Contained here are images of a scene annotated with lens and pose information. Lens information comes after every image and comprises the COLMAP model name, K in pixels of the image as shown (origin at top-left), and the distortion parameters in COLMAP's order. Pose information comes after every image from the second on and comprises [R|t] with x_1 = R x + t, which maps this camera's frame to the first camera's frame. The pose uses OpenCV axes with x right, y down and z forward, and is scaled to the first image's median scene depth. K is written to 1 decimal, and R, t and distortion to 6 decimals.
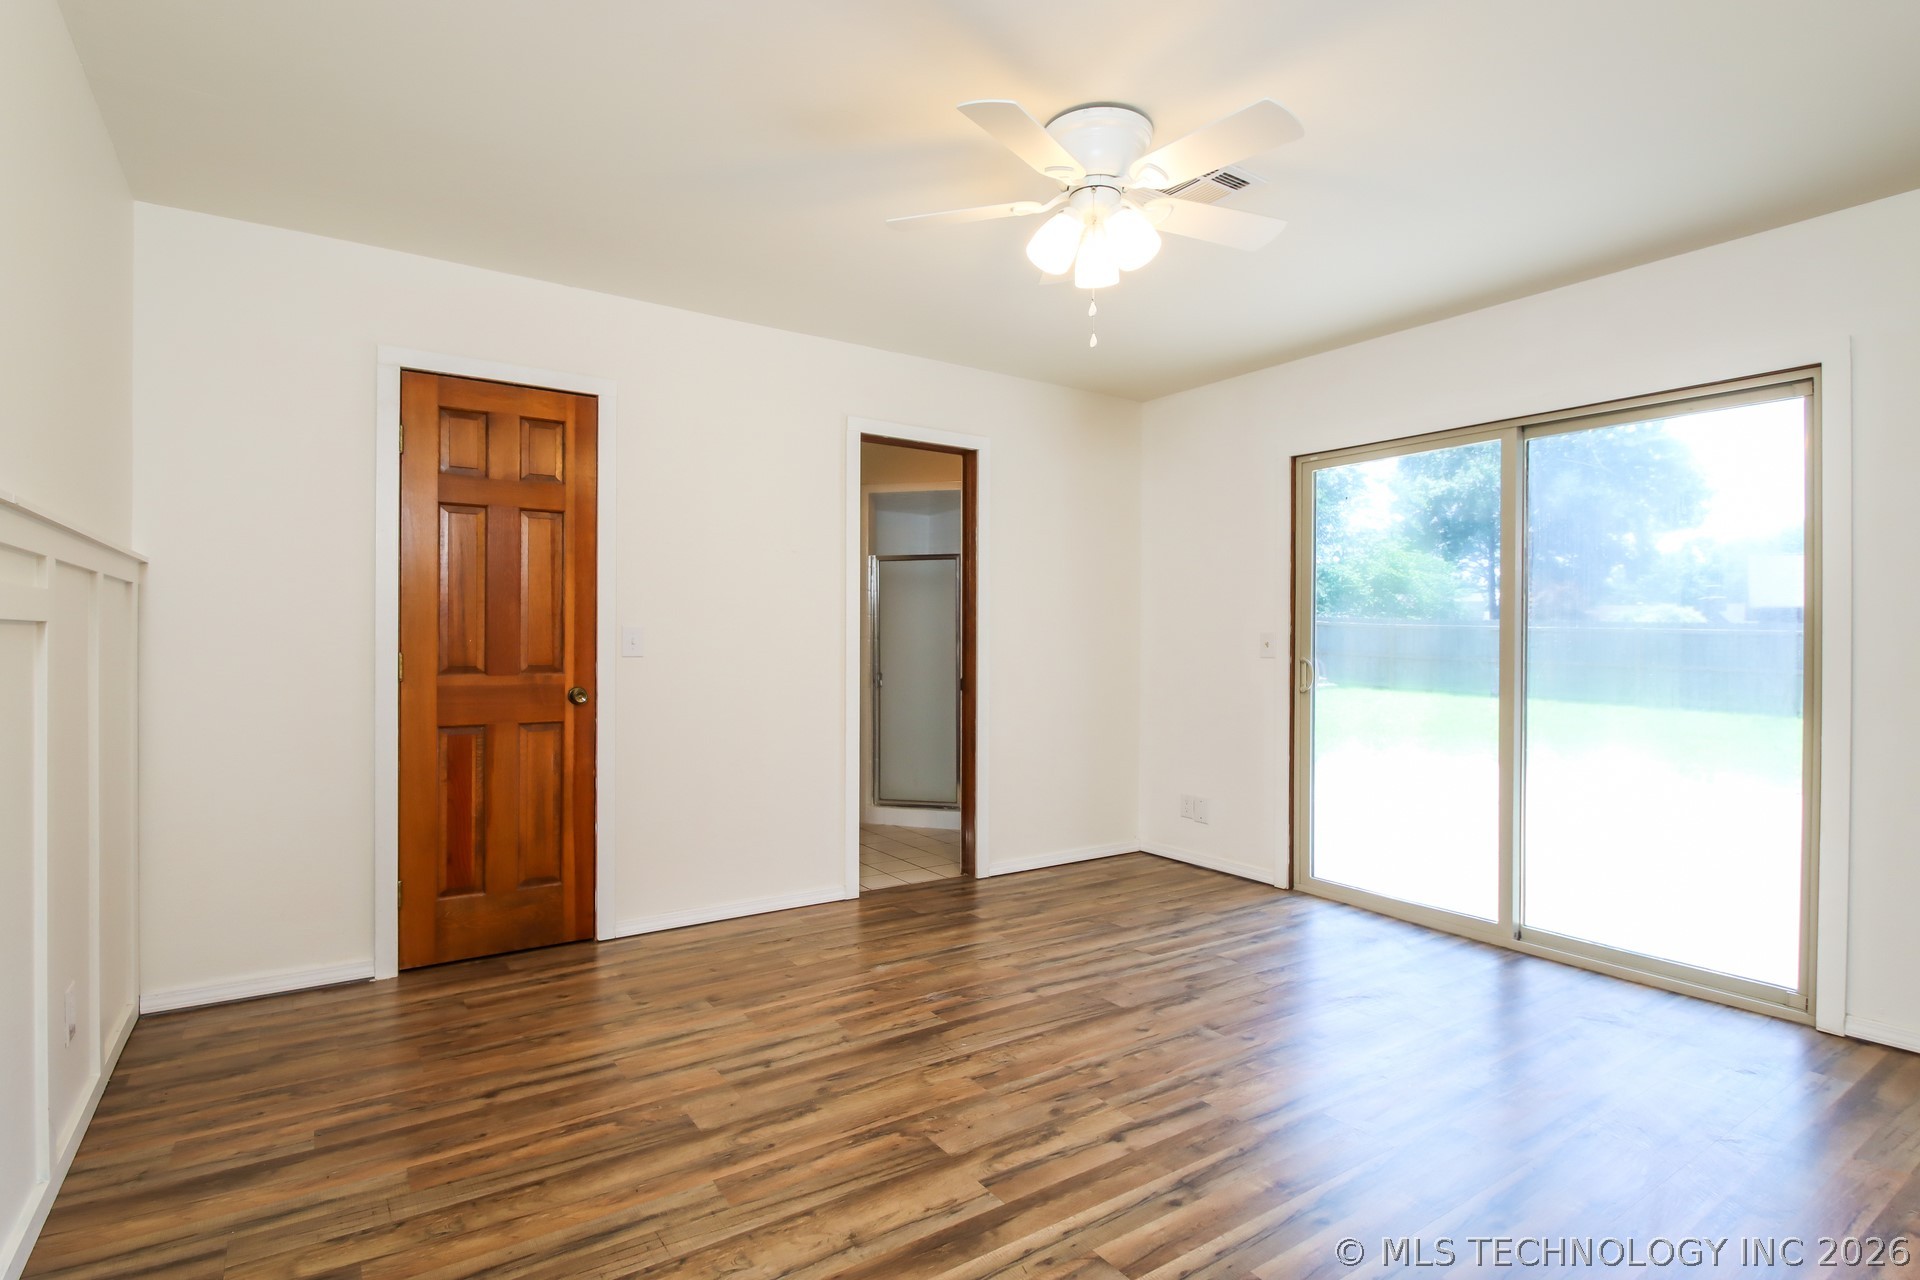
lens RADIAL K [[913.1, 0, 960.0], [0, 913.1, 640.0], [0, 0, 1]] dist [0.000956, -0.000919]
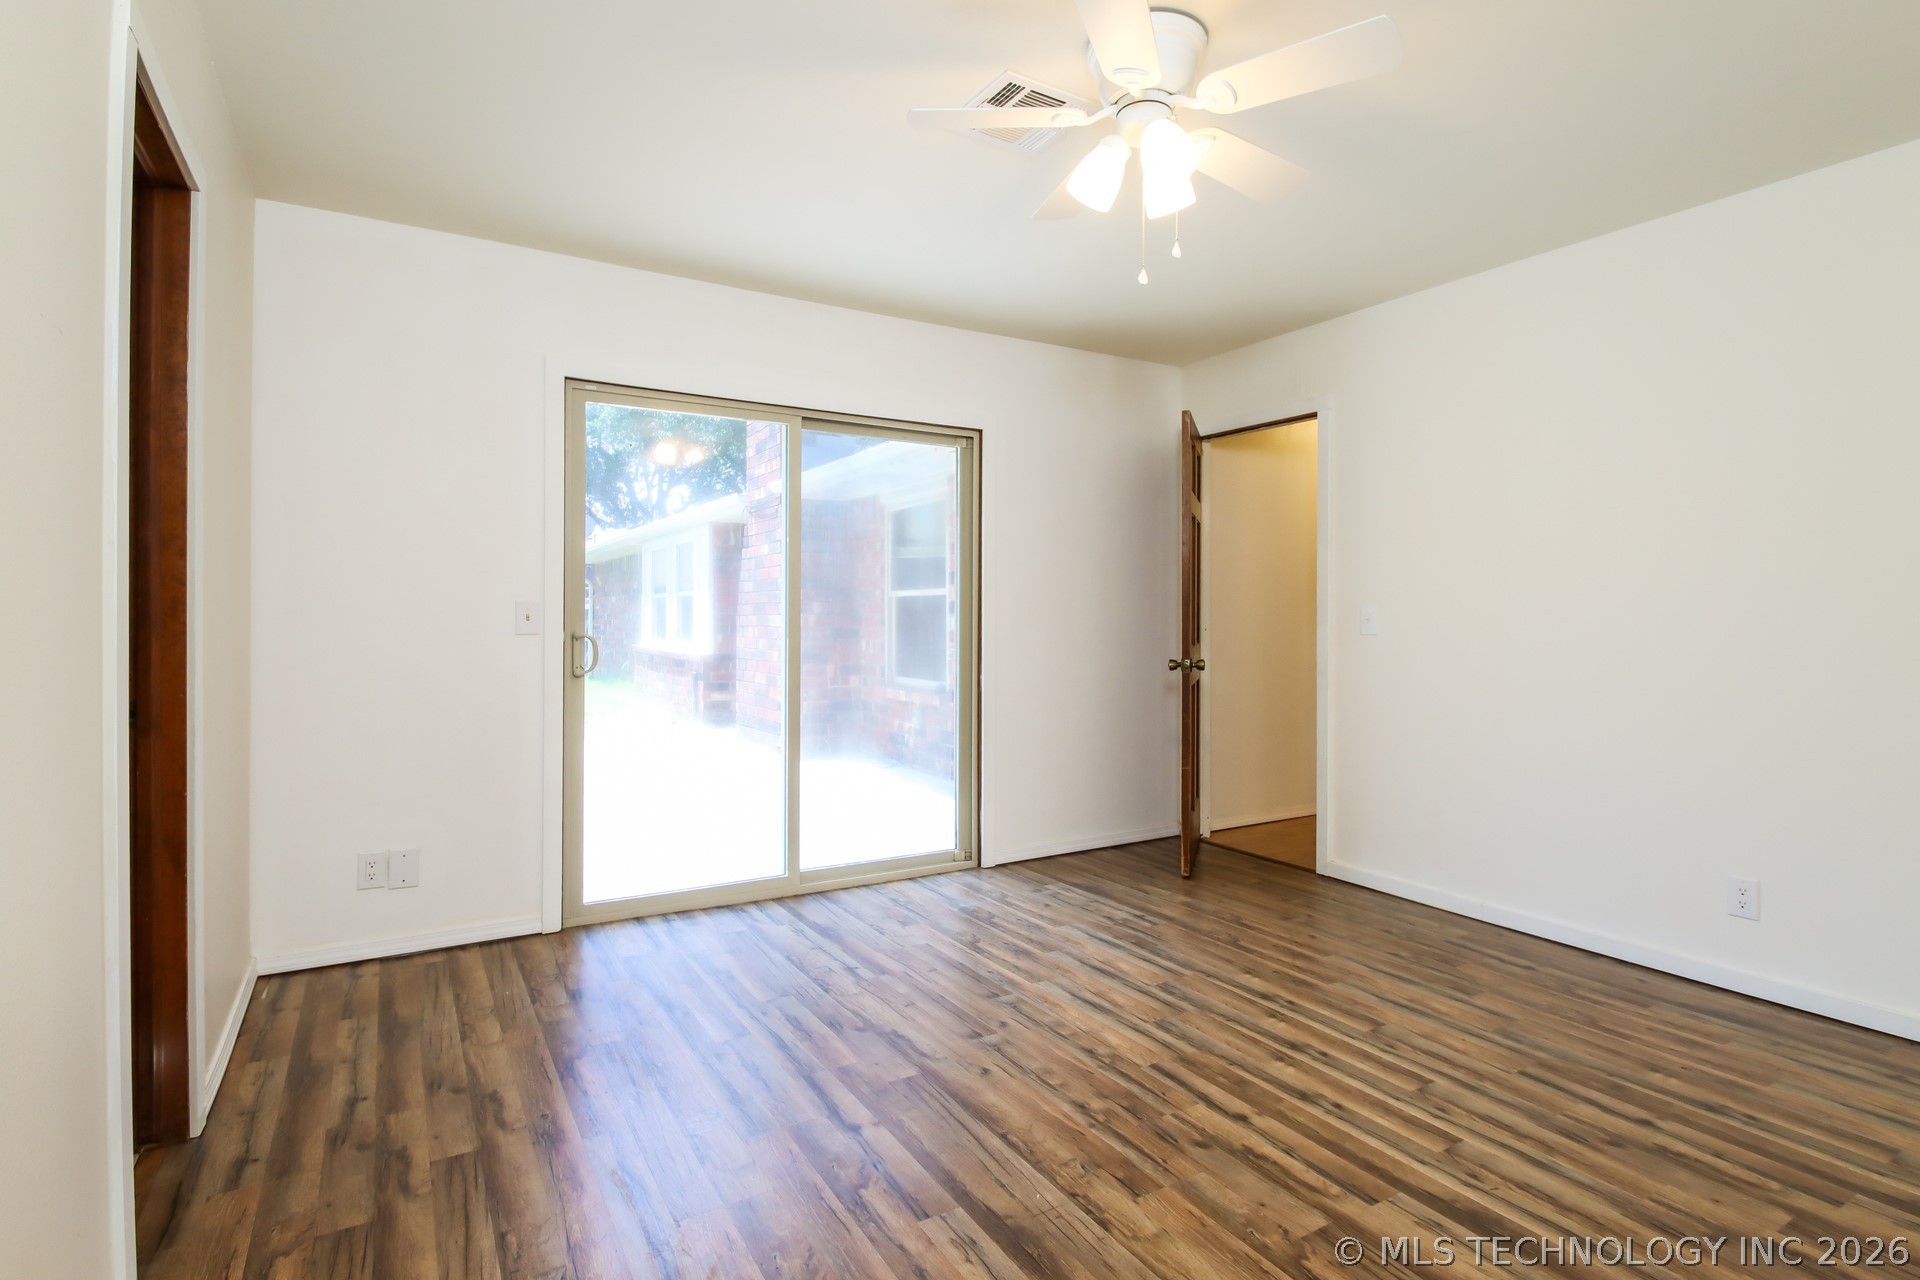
lens RADIAL K [[967.6, 0, 929.2], [0, 967.6, 628.7], [0, 0, 1]] dist [0.017625, -0.021986]
pose [[0.078507, -0.017540, 0.996759, -0.606853], [-0.003143, 0.999836, 0.017842, -0.003007], [-0.996909, -0.004533, 0.078439, 0.848832]]
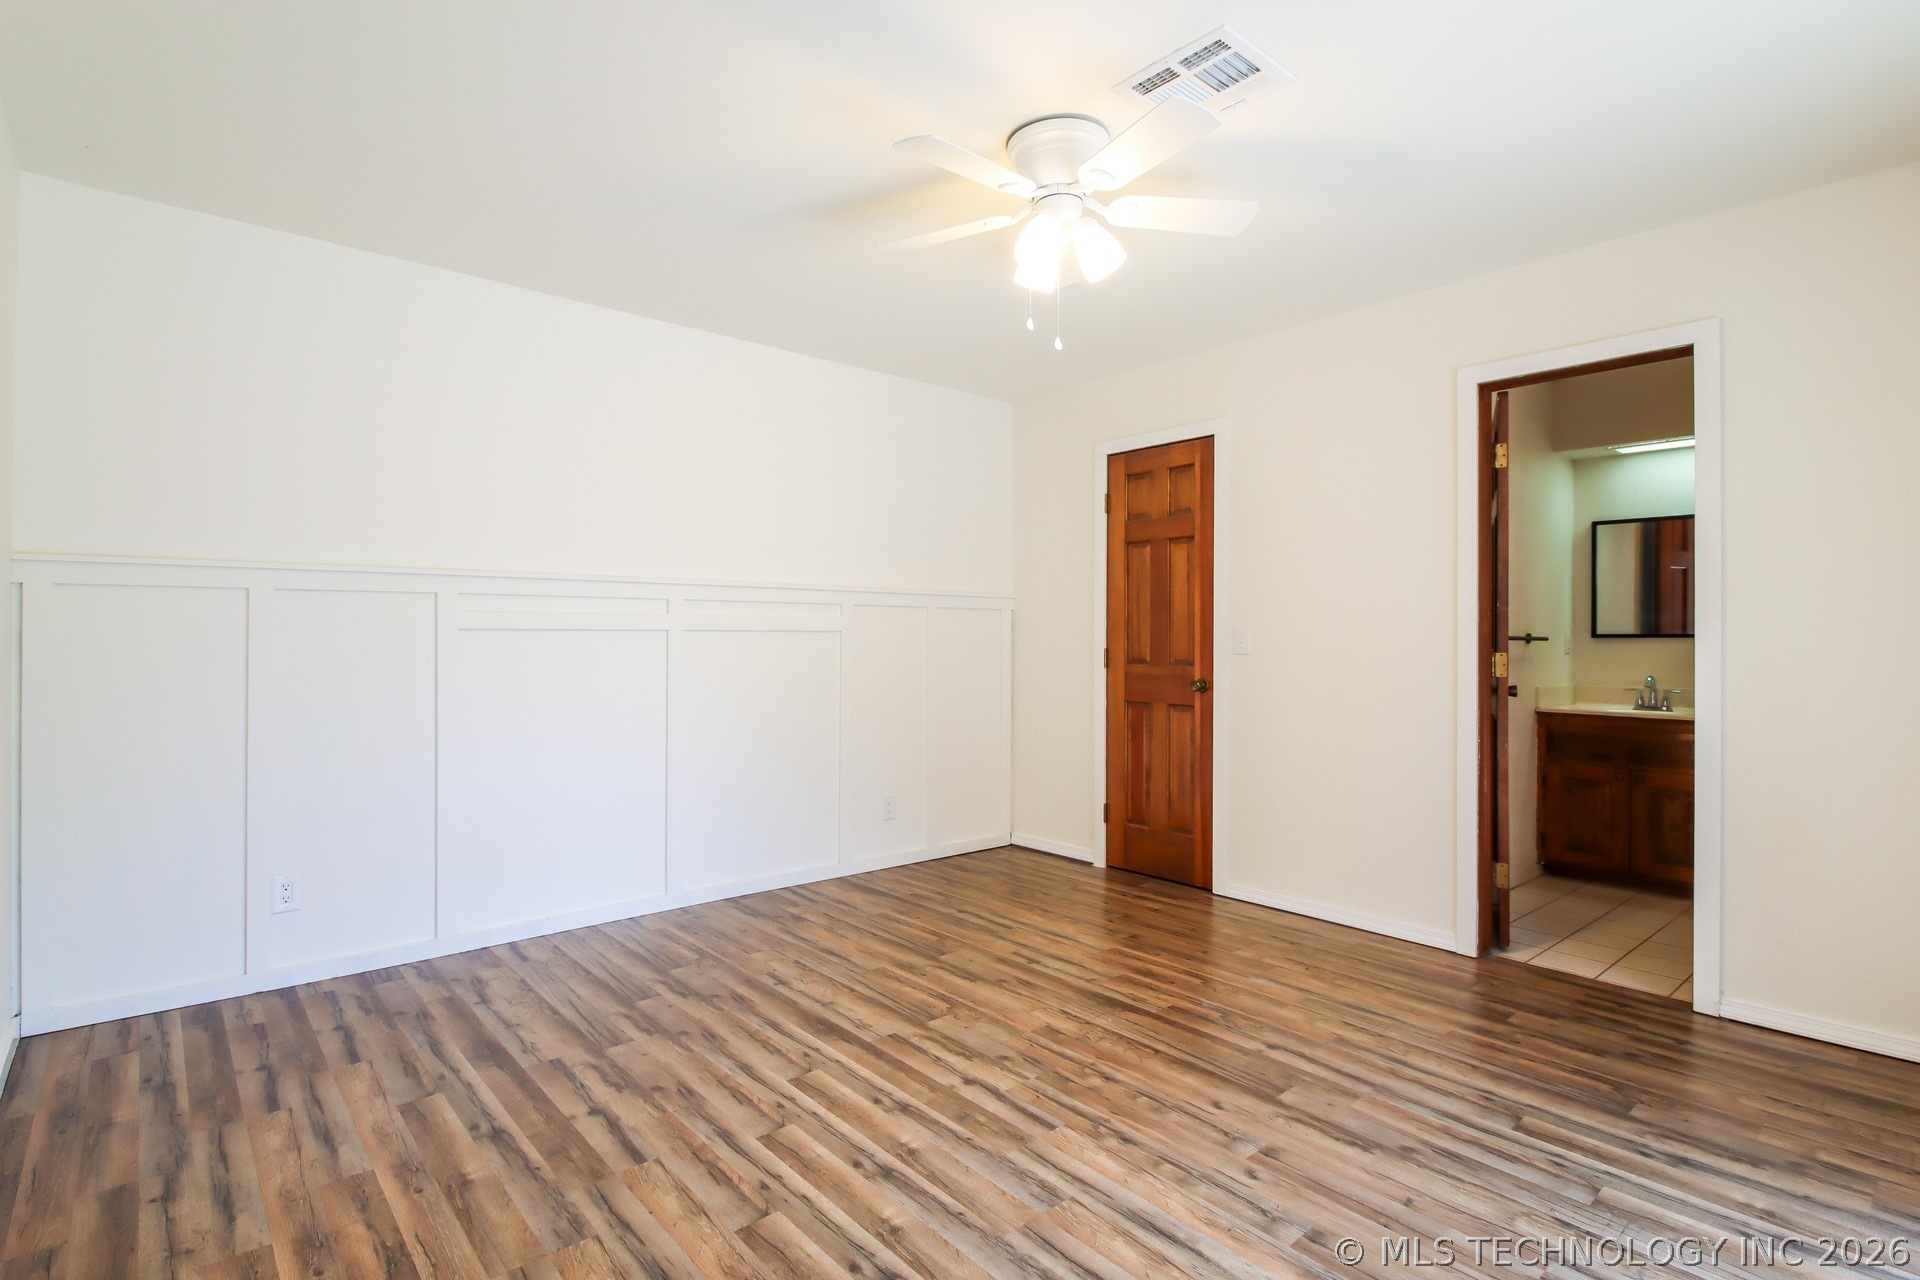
lens RADIAL K [[967.6, 0, 929.2], [0, 967.6, 628.7], [0, 0, 1]] dist [0.017625, -0.021986]
pose [[0.100068, -0.013337, -0.994891, 0.913957], [-0.003455, 0.999899, -0.013752, 0.005156], [0.994975, 0.004813, 0.100011, 0.559916]]
